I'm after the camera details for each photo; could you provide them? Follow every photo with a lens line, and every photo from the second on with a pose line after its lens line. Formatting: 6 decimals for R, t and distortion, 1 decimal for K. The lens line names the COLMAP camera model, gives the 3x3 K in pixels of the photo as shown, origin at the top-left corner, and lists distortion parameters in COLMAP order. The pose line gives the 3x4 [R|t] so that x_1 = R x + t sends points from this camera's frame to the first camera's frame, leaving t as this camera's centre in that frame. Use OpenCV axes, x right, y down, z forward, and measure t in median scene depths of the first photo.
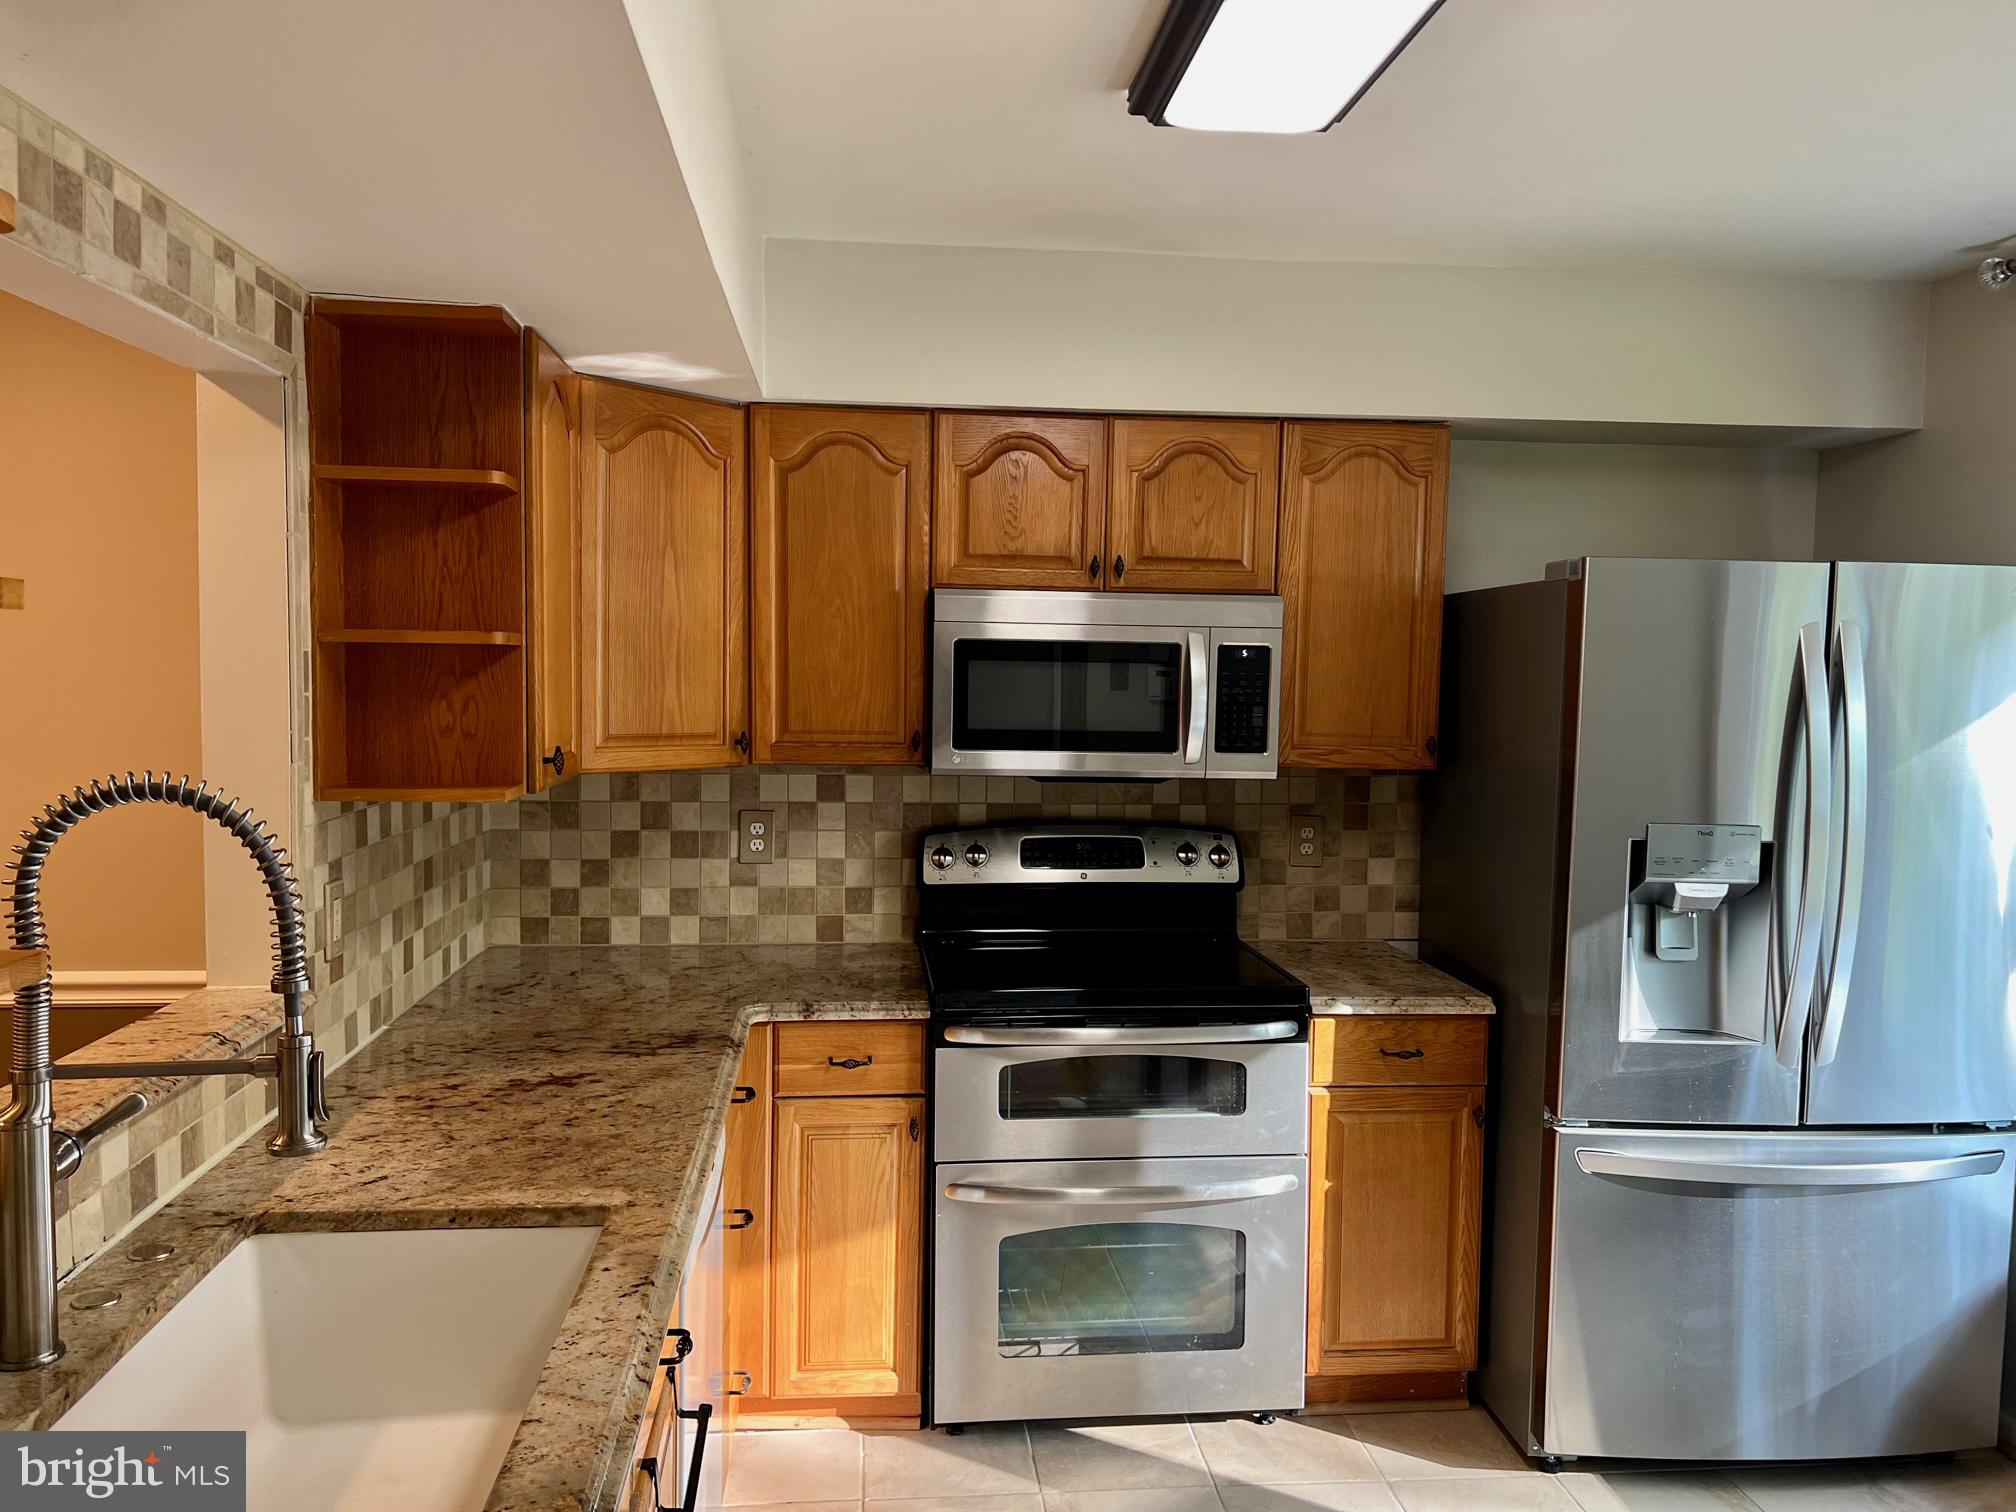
lens RADIAL K [[1511.0, 0, 1005.5], [0, 1511.0, 768.2], [0, 0, 1]] dist [0.061743, -0.066671]
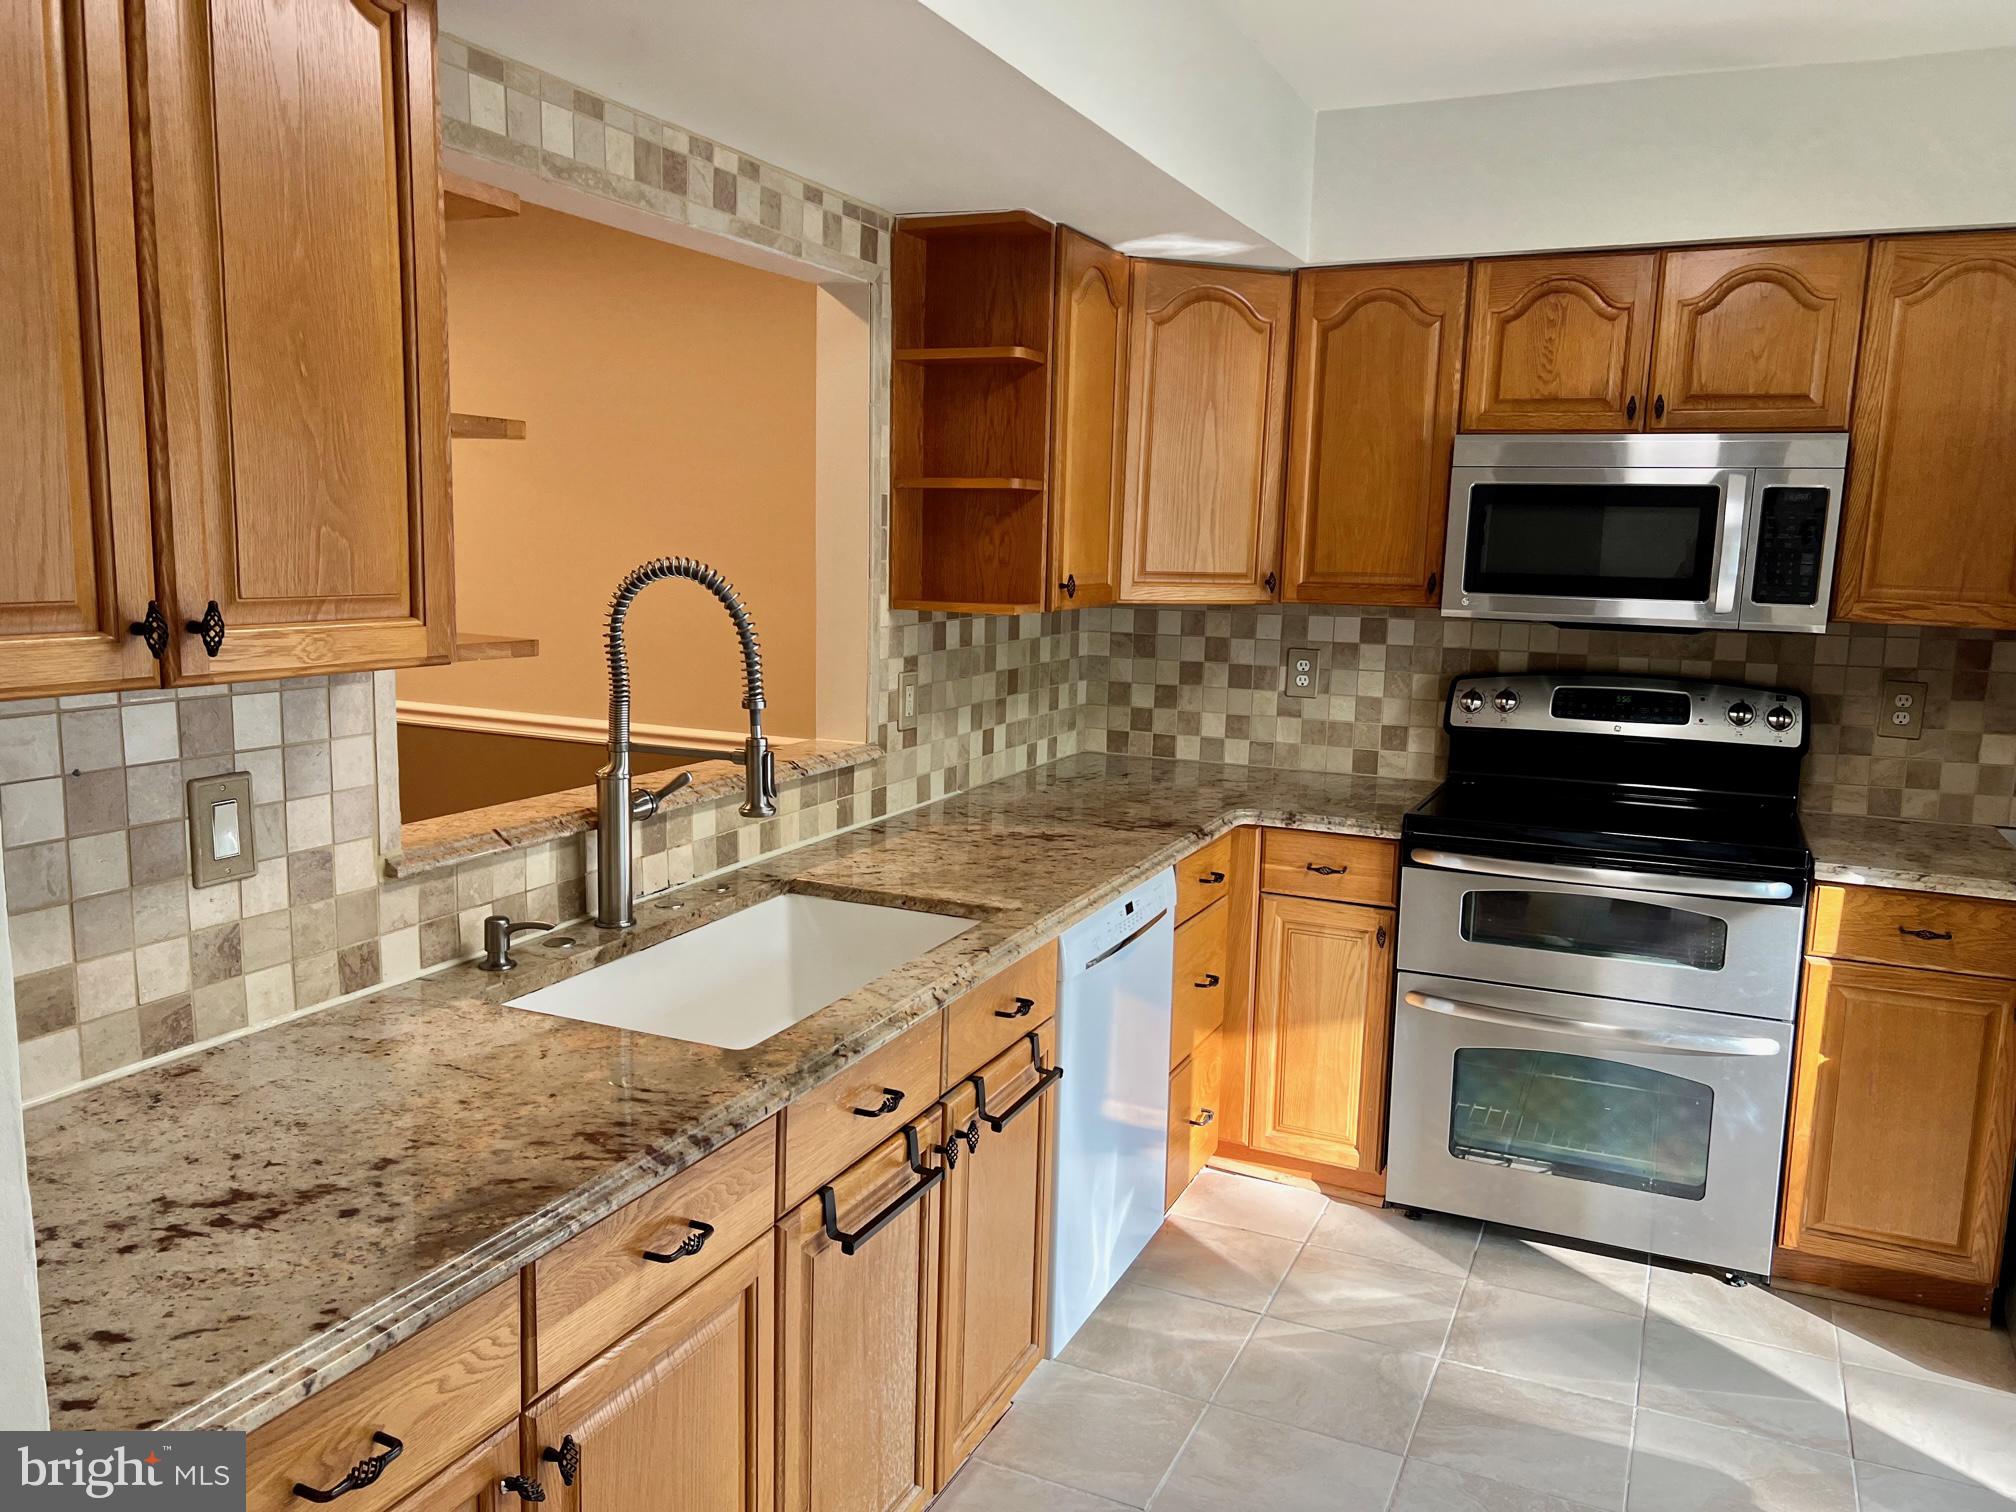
lens RADIAL K [[1511.0, 0, 996.6], [0, 1511.0, 777.0], [0, 0, 1]] dist [0.061743, -0.066671]
pose [[0.859137, 0.085407, -0.504568, 0.225576], [-0.043377, 0.994580, 0.094490, 0.028552], [0.509904, -0.059293, 0.858186, -0.072186]]
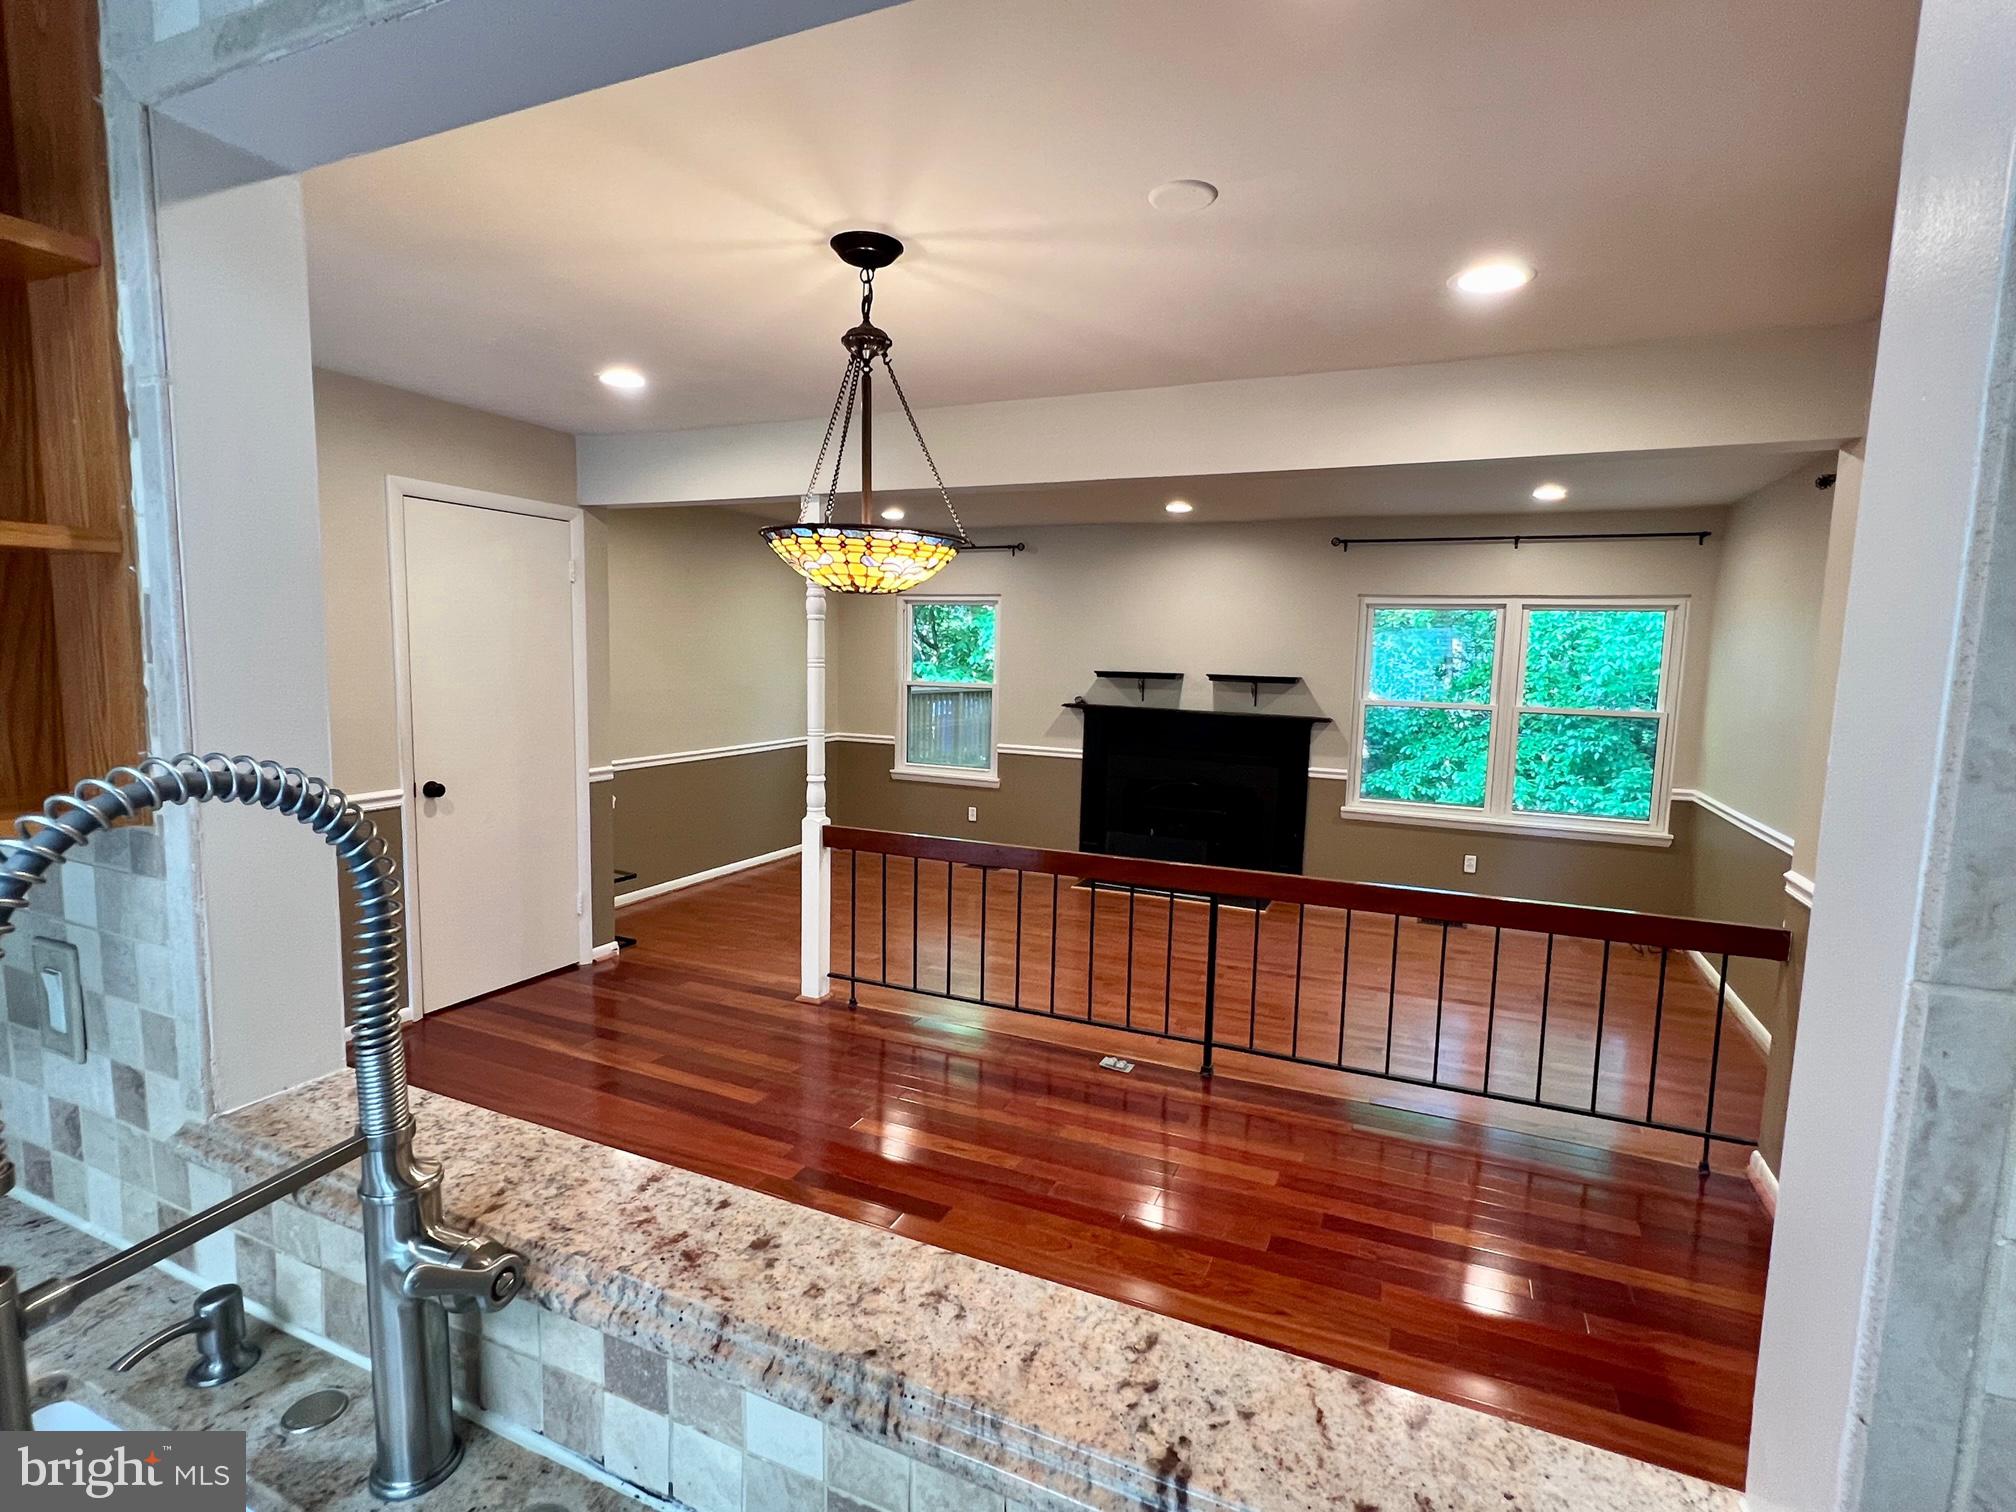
lens RADIAL K [[985.8, 0, 1011.4], [0, 985.8, 763.1], [0, 0, 1]] dist [-0.003407, 0.002975]
pose [[-0.502506, 0.071012, -0.861652, -0.165601], [-0.088124, 0.987224, 0.132753, -0.033683], [0.860071, 0.142641, -0.489828, 0.656389]]
